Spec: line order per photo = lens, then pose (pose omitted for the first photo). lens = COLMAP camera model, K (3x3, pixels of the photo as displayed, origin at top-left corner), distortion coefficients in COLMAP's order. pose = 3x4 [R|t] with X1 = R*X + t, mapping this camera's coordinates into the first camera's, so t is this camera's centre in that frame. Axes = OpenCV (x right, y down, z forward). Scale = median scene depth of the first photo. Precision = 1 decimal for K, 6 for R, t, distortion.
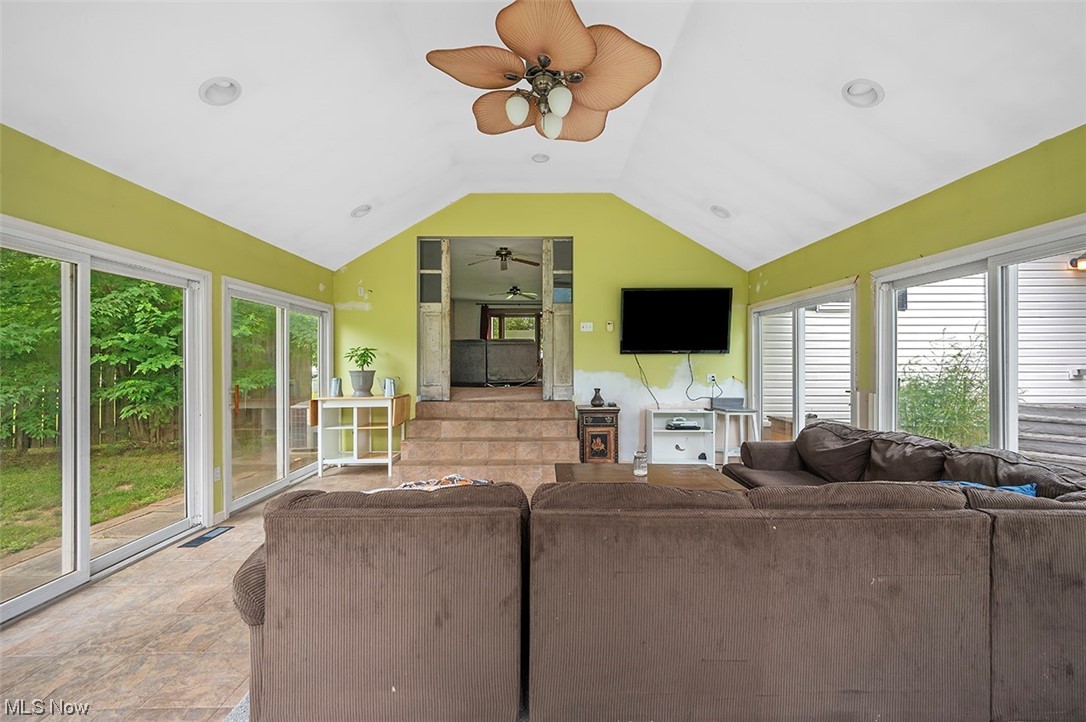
lens RADIAL K [[431.3, 0, 543.2], [0, 431.3, 363.6], [0, 0, 1]] dist [-0.002183, -0.001260]
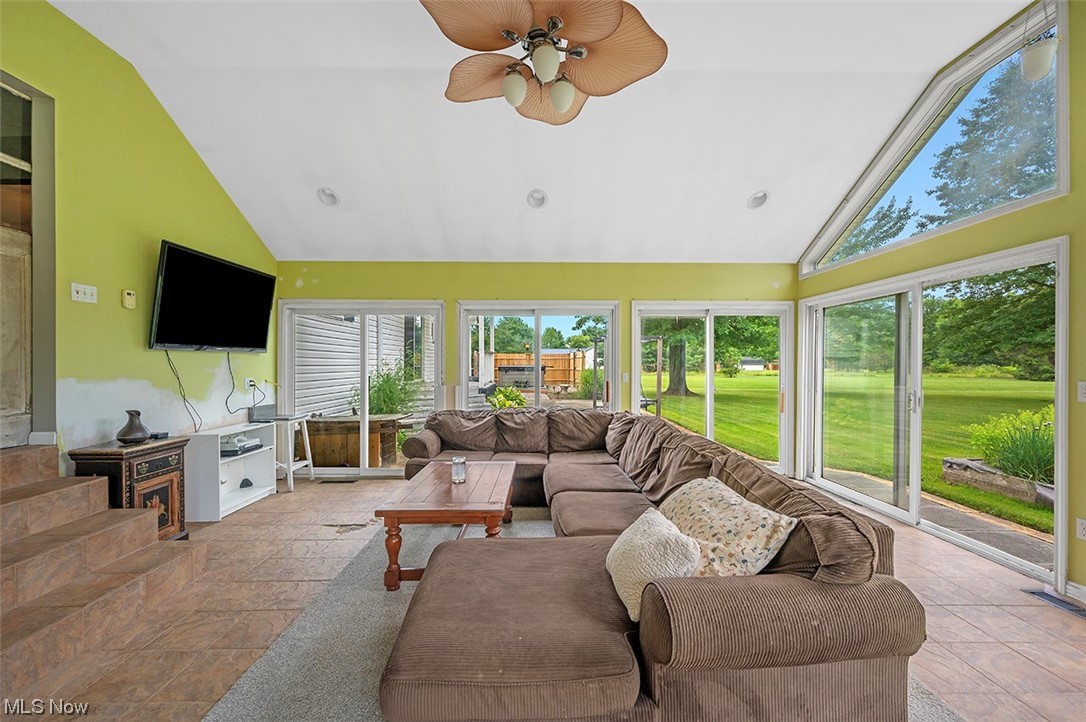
lens RADIAL K [[431.3, 0, 545.1], [0, 431.3, 363.5], [0, 0, 1]] dist [-0.002183, -0.001260]
pose [[-0.010594, 0.000042, 0.999944, -0.425487], [-0.001962, 0.999998, -0.000063, -0.003354], [-0.999942, -0.001962, -0.010594, 0.474697]]
